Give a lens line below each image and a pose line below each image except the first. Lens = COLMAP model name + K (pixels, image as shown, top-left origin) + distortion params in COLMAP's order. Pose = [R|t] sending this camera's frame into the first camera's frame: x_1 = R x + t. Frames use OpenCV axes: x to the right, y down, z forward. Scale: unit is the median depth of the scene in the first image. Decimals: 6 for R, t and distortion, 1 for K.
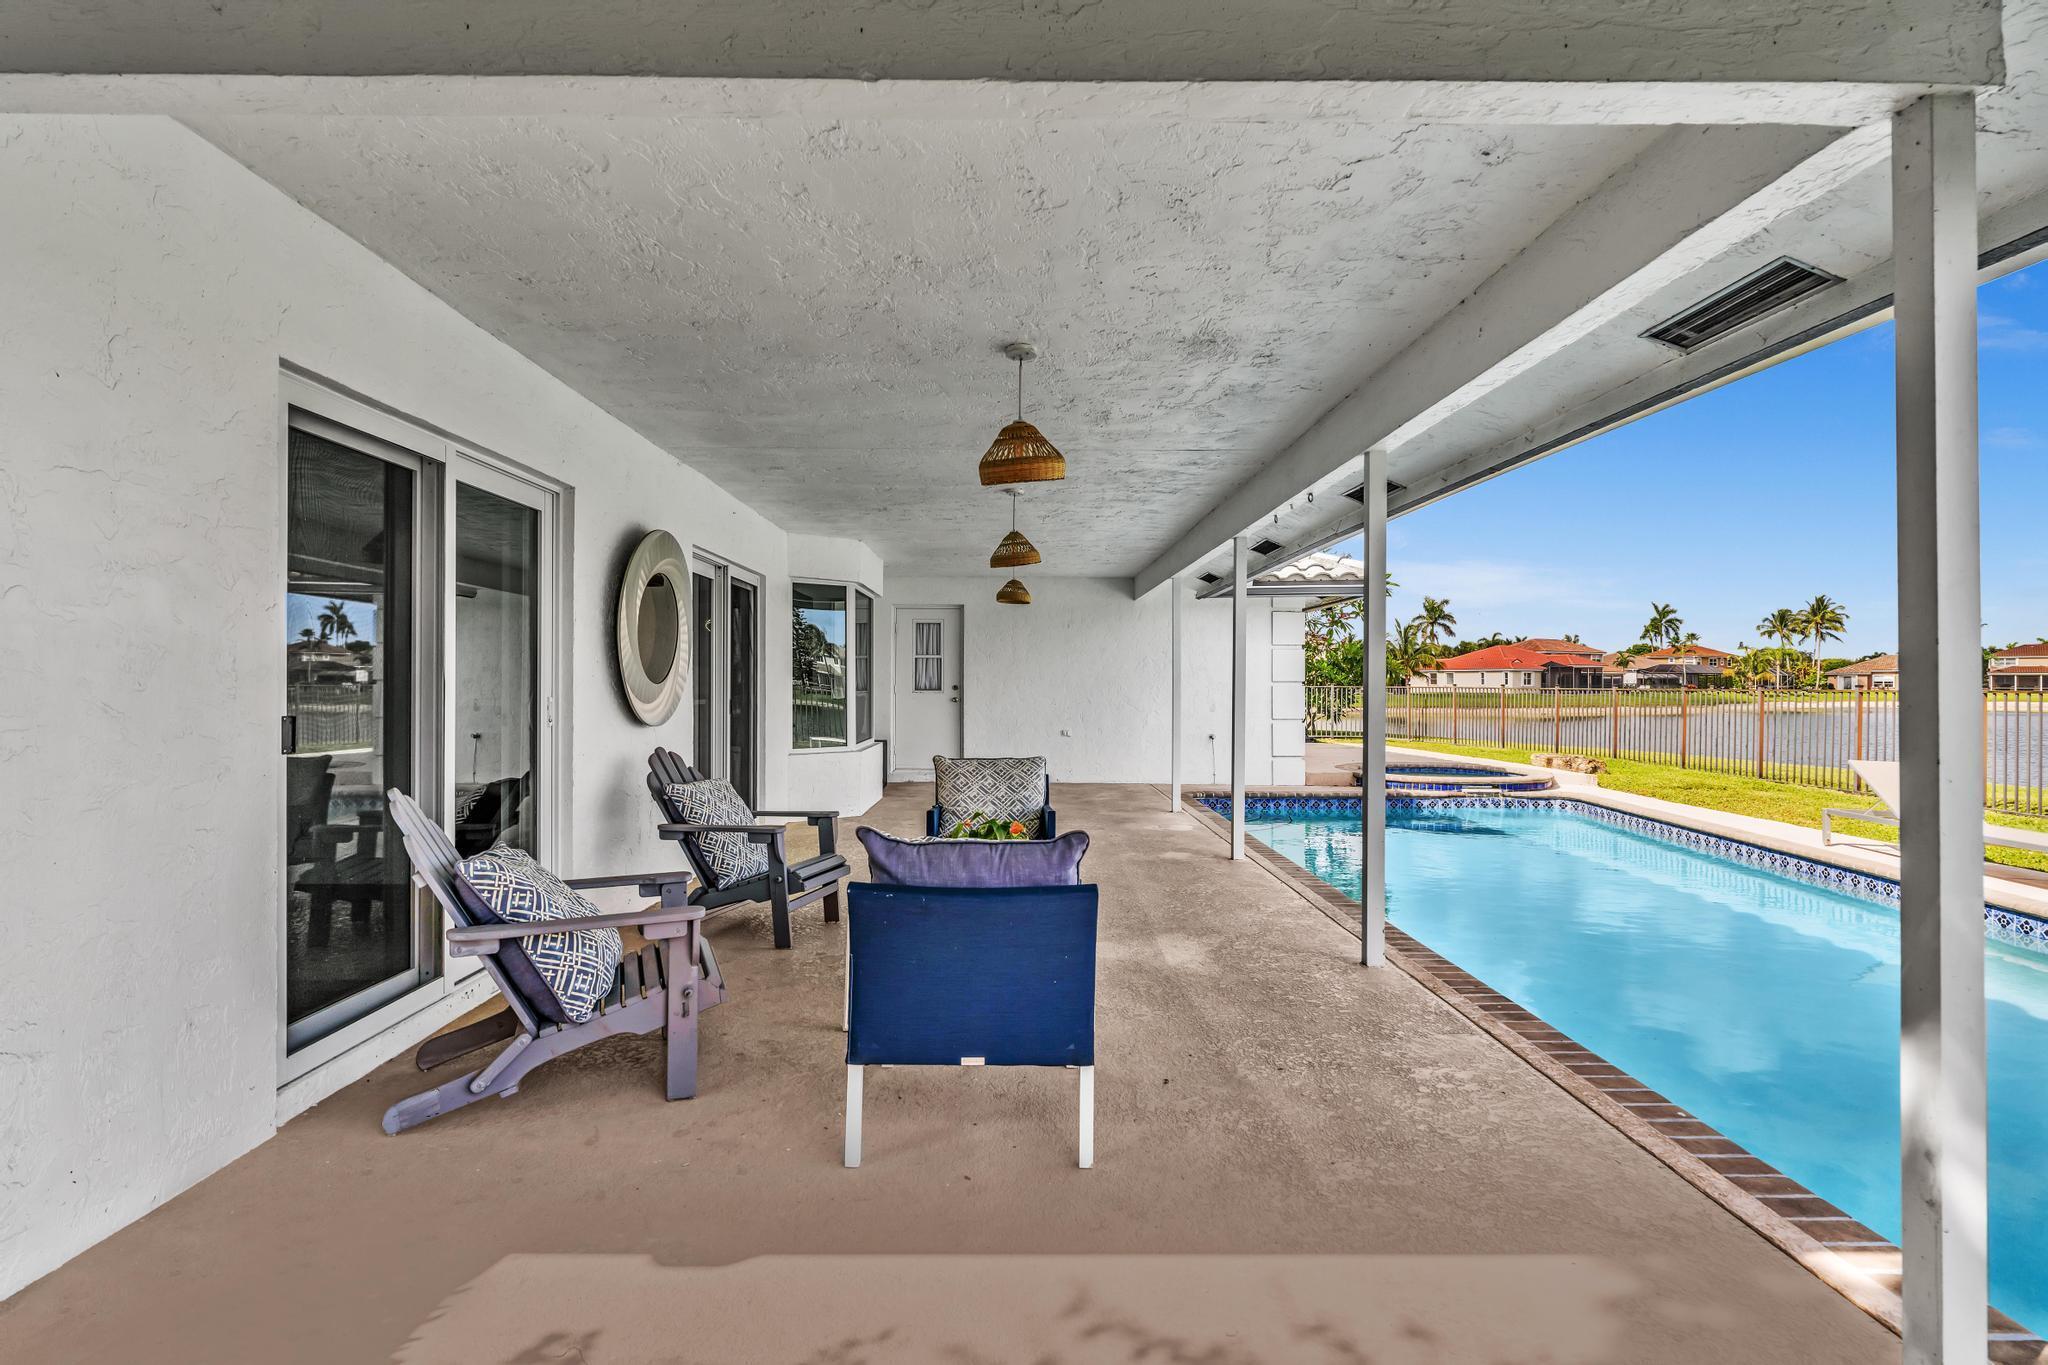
lens RADIAL K [[1003.5, 0, 1024.0], [0, 1003.5, 682.5], [0, 0, 1]] dist [-0.001781, 0.000442]
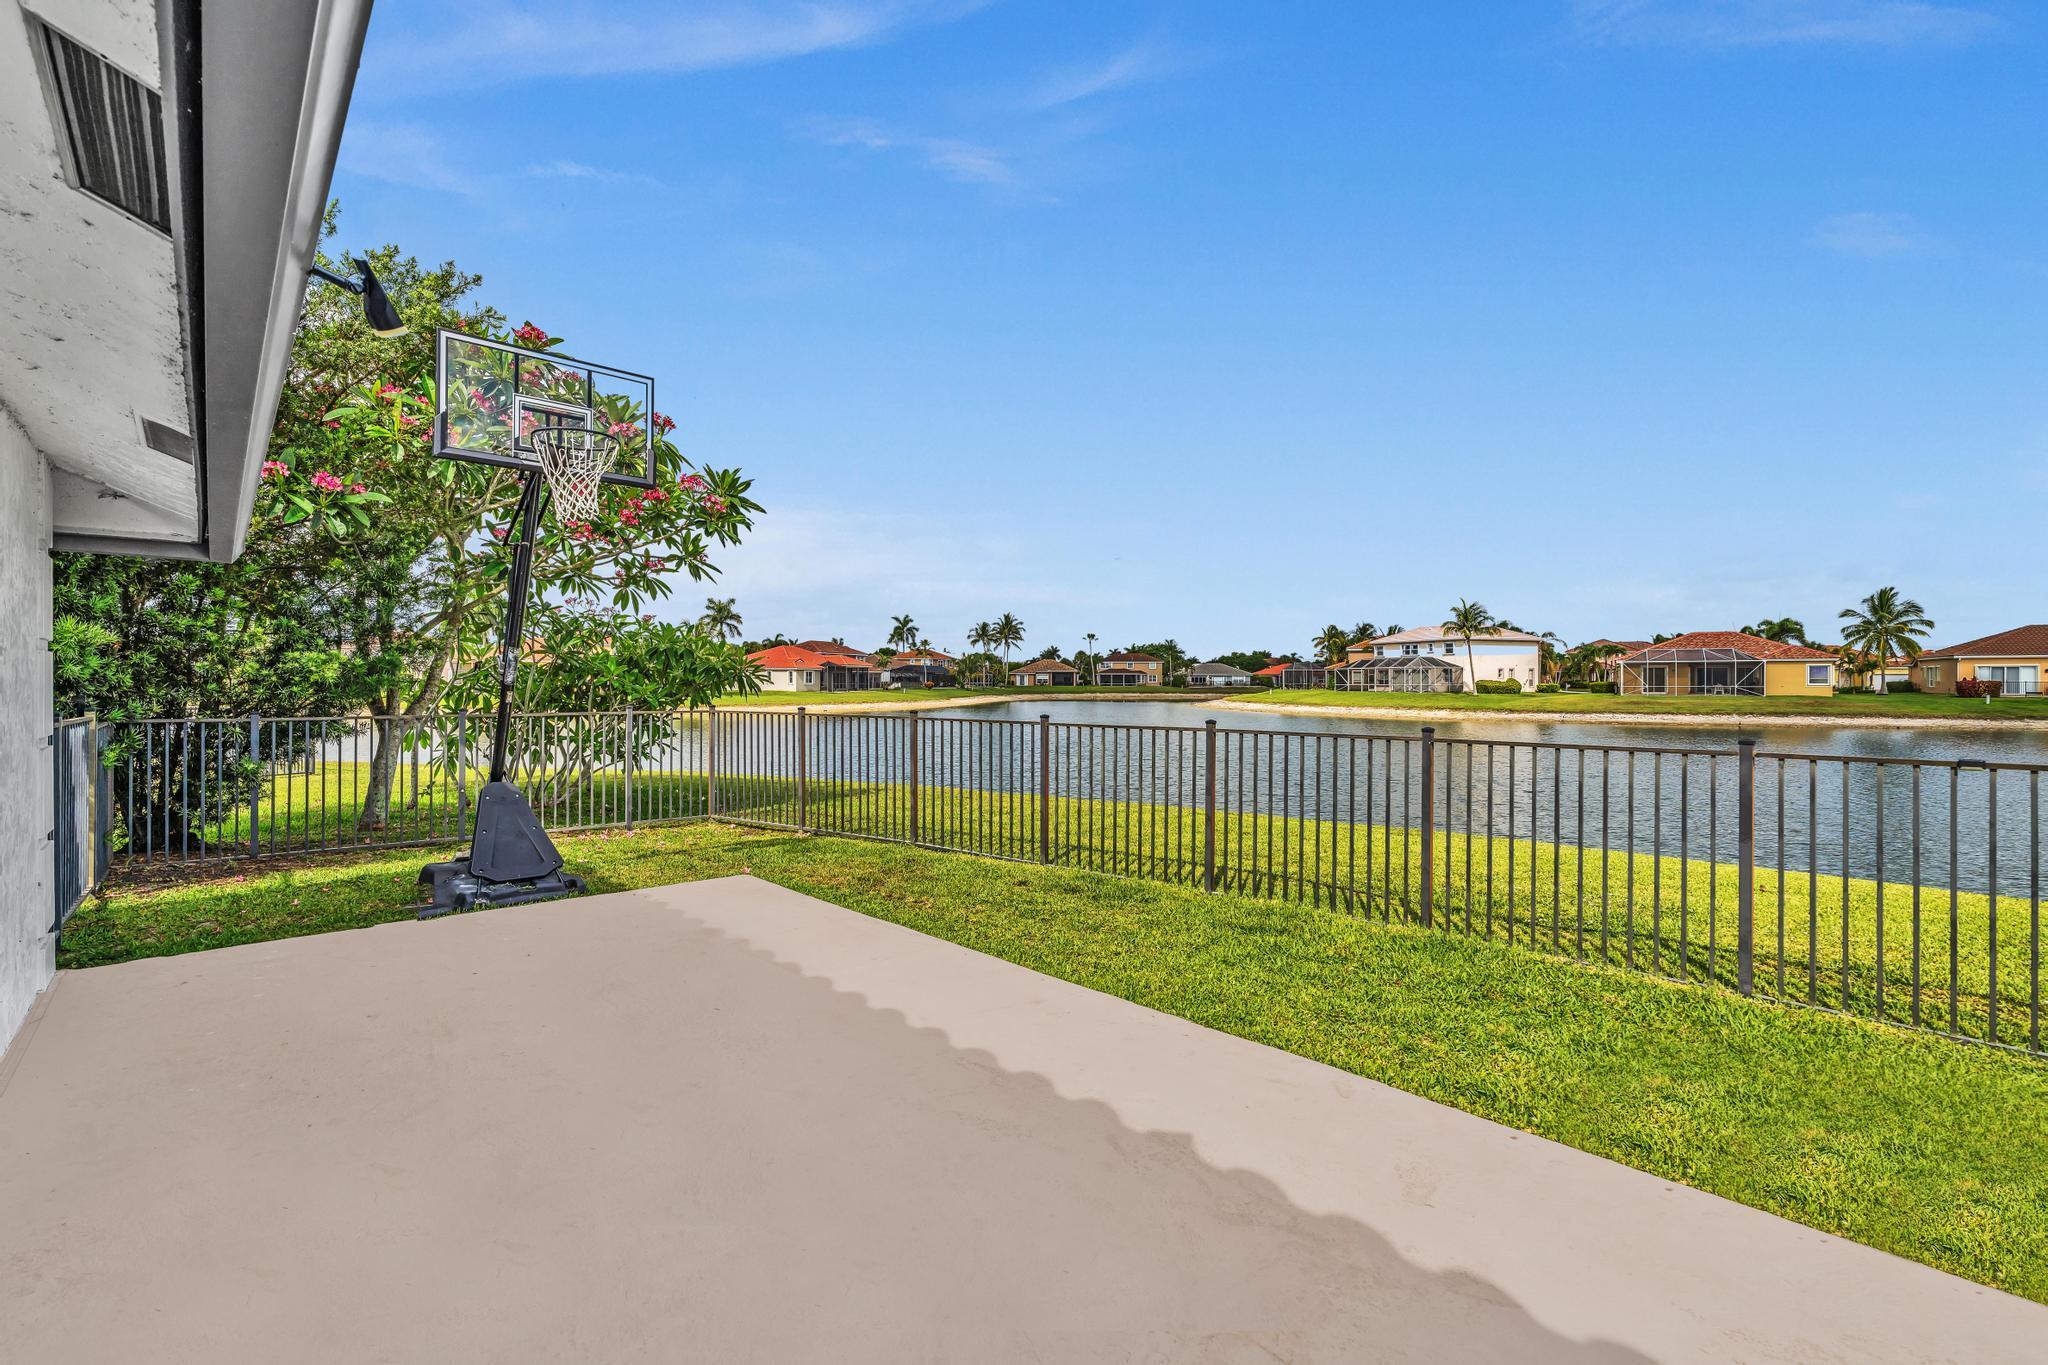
lens RADIAL K [[901.7, 0, 1024.0], [0, 901.7, 682.5], [0, 0, 1]] dist [-0.002905, -0.000235]
pose [[0.750185, -0.003613, 0.661218, 0.037753], [0.000769, 0.999989, 0.004592, -0.002433], [-0.661228, -0.002937, 0.750180, 0.126534]]
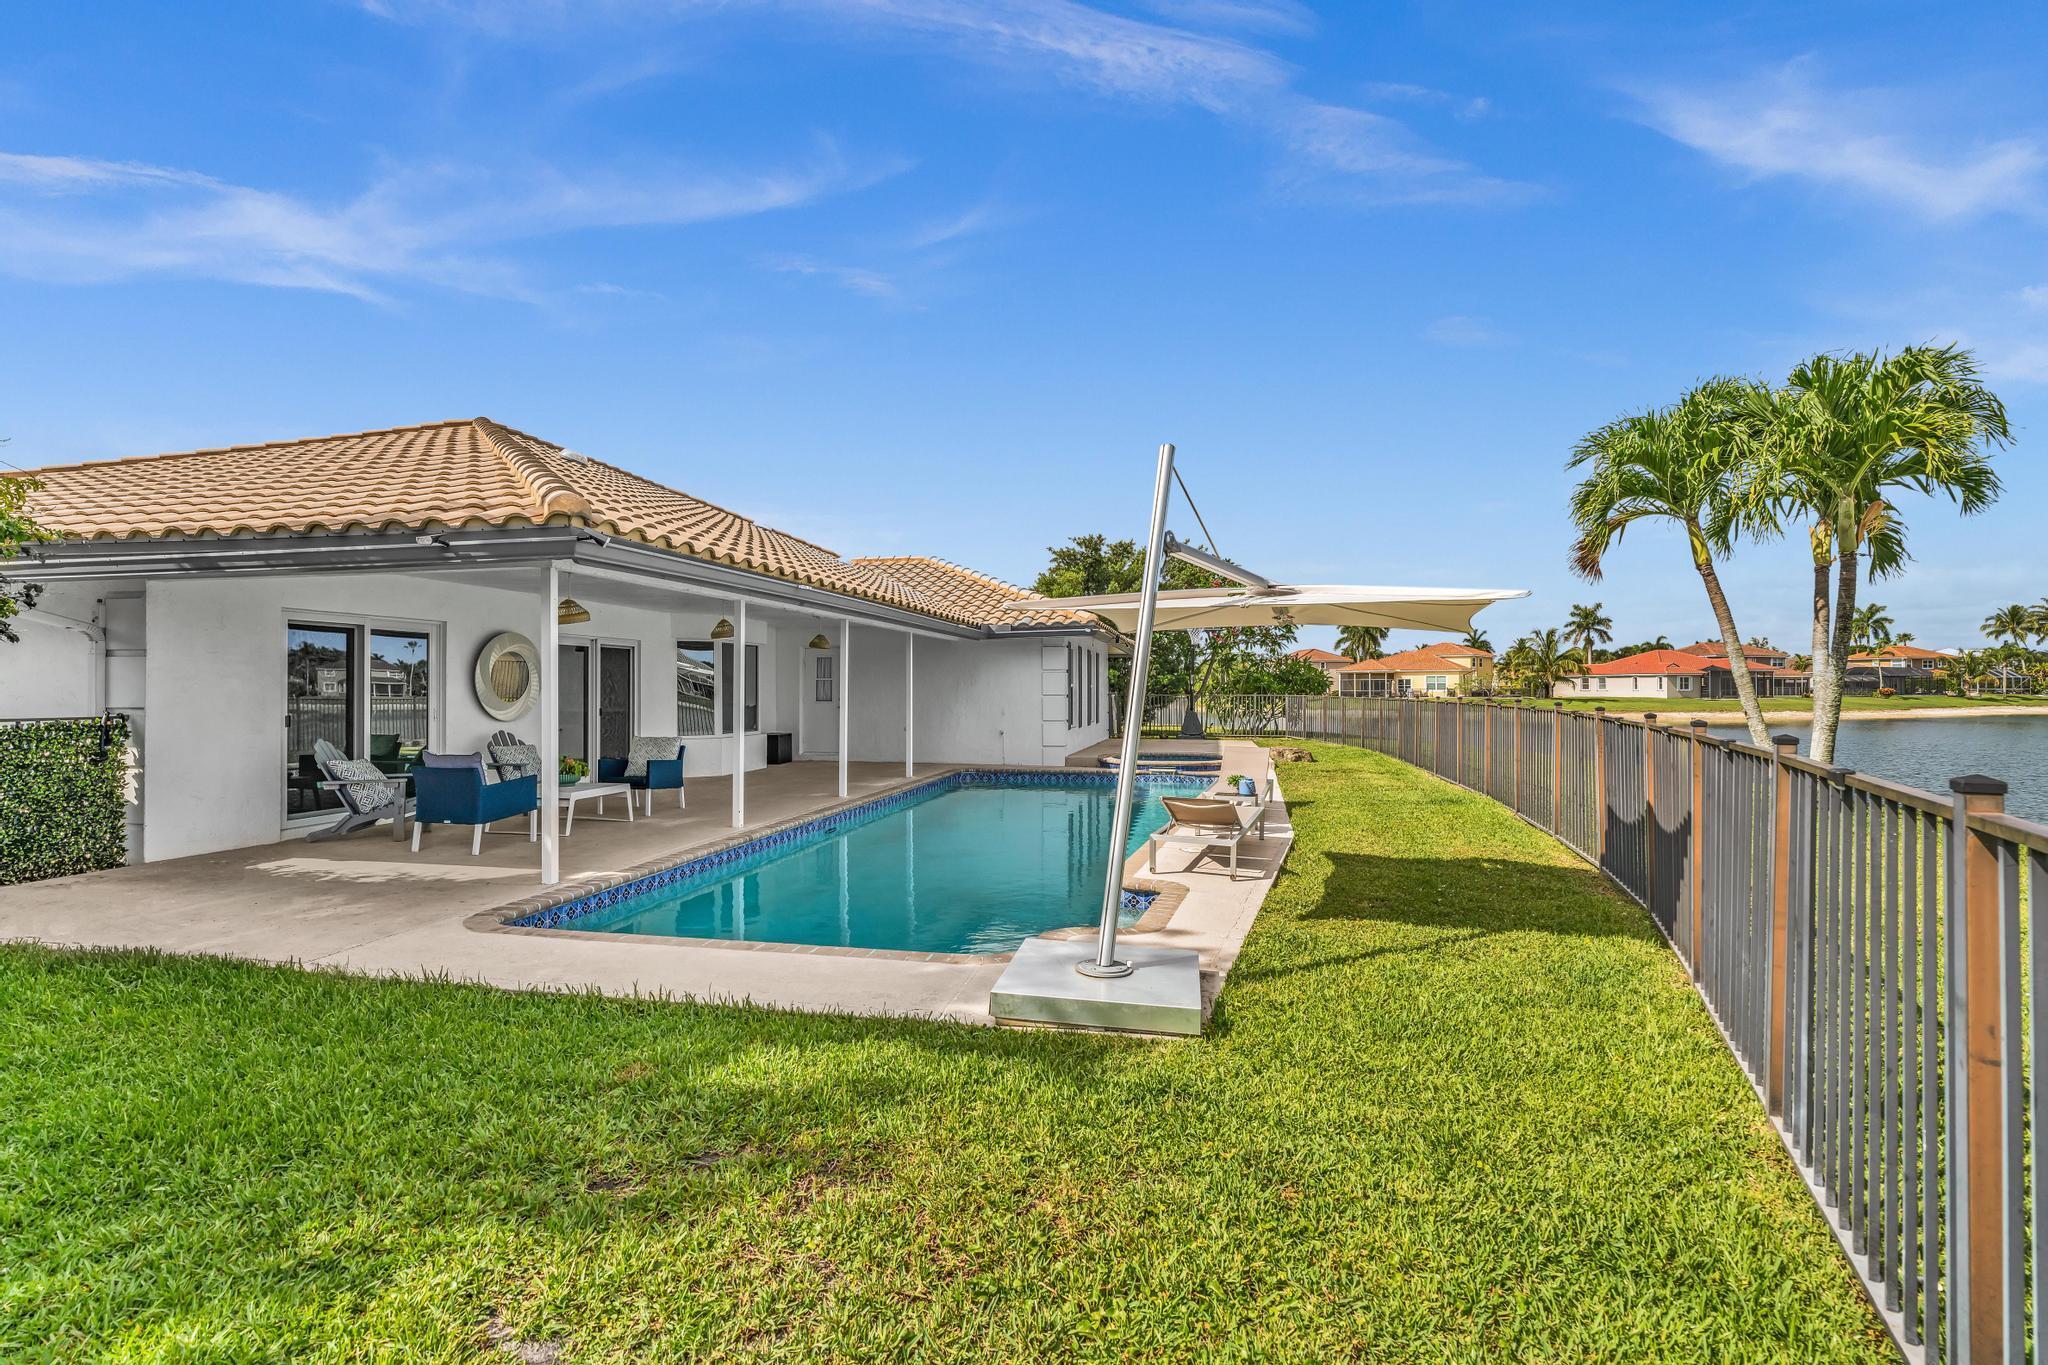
lens RADIAL K [[921.0, 0, 1018.2], [0, 921.0, 680.7], [0, 0, 1]] dist [-0.002563, -0.000281]
pose [[0.975246, -0.006082, -0.221039, 0.060511], [0.004293, 0.999954, -0.008574, -0.001200], [0.221081, 0.007412, 0.975227, -0.037590]]
